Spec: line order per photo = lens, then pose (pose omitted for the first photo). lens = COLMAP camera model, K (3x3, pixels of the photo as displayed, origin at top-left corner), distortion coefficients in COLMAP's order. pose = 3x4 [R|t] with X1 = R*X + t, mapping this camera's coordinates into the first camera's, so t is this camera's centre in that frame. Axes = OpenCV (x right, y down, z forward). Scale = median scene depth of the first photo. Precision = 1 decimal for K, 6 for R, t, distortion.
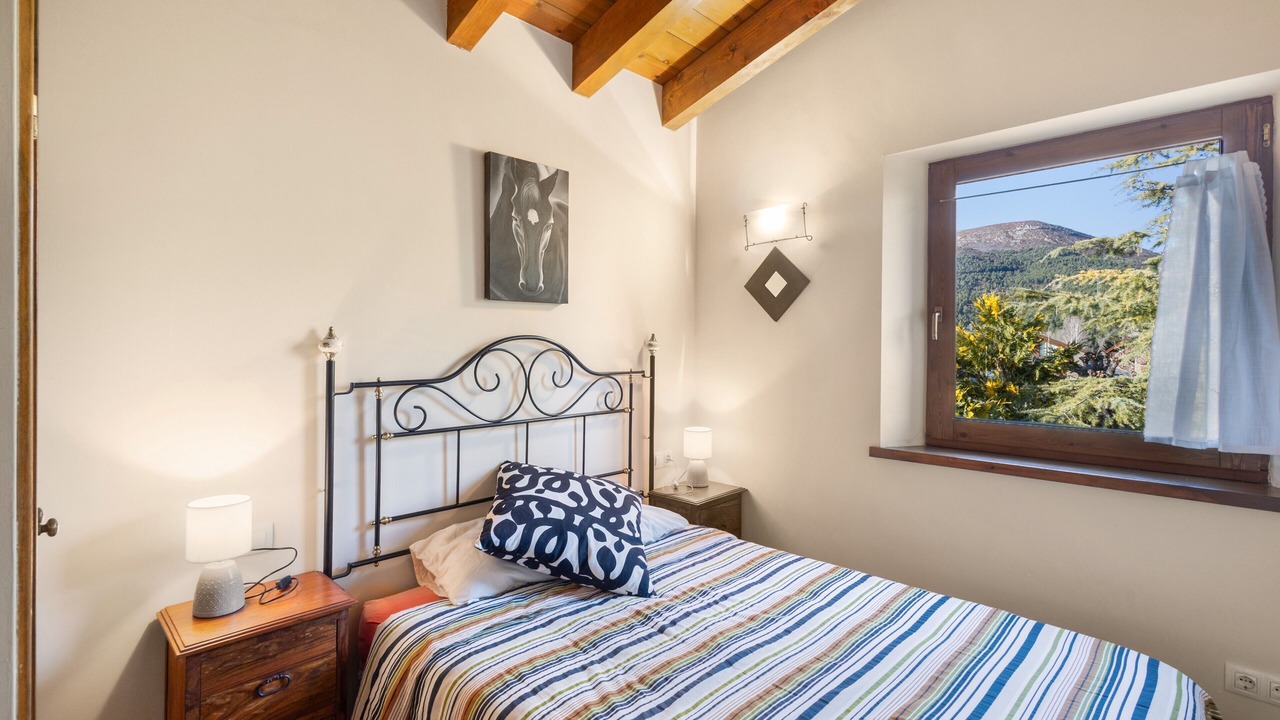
lens RADIAL K [[618.3, 0, 636.0], [0, 618.3, 353.9], [0, 0, 1]] dist [0.000107, -0.000165]
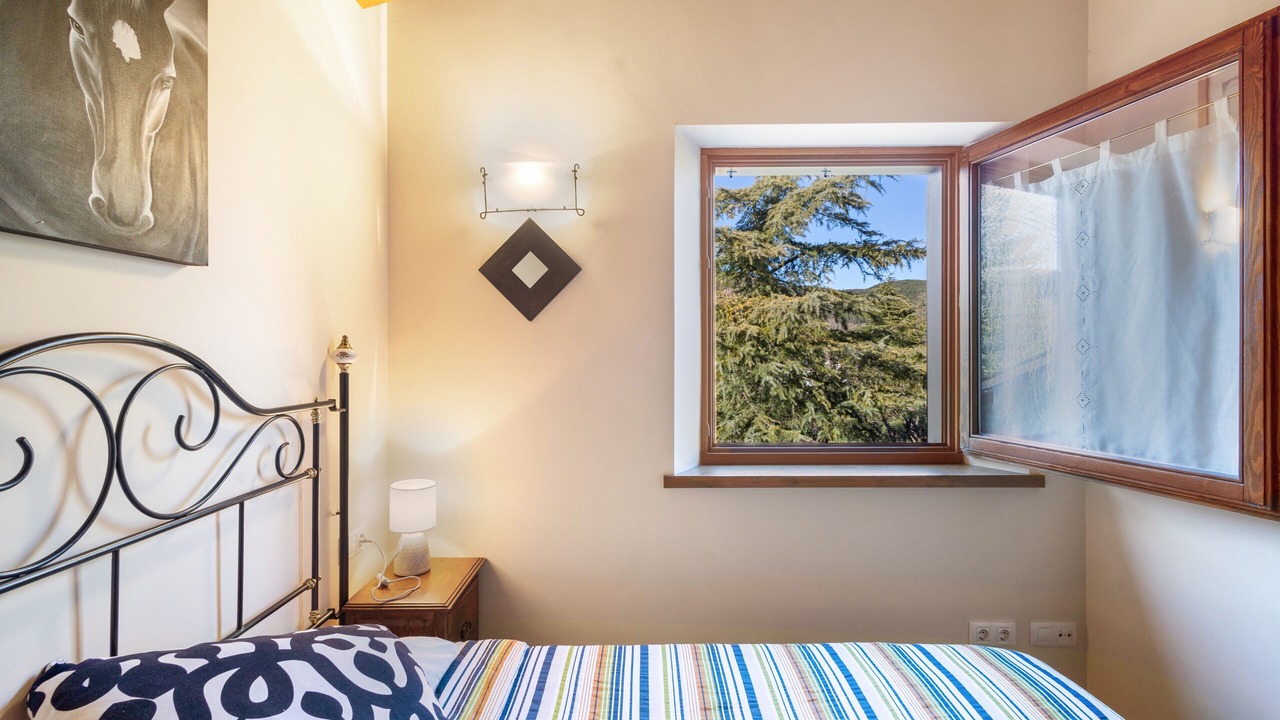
lens RADIAL K [[589.4, 0, 640.0], [0, 589.4, 360.0], [0, 0, 1]] dist [0.000134, -0.000538]
pose [[0.710647, -0.014622, 0.703397, -0.186974], [0.017326, 0.999845, 0.003281, -0.006967], [-0.703336, 0.009855, 0.710789, 0.451293]]
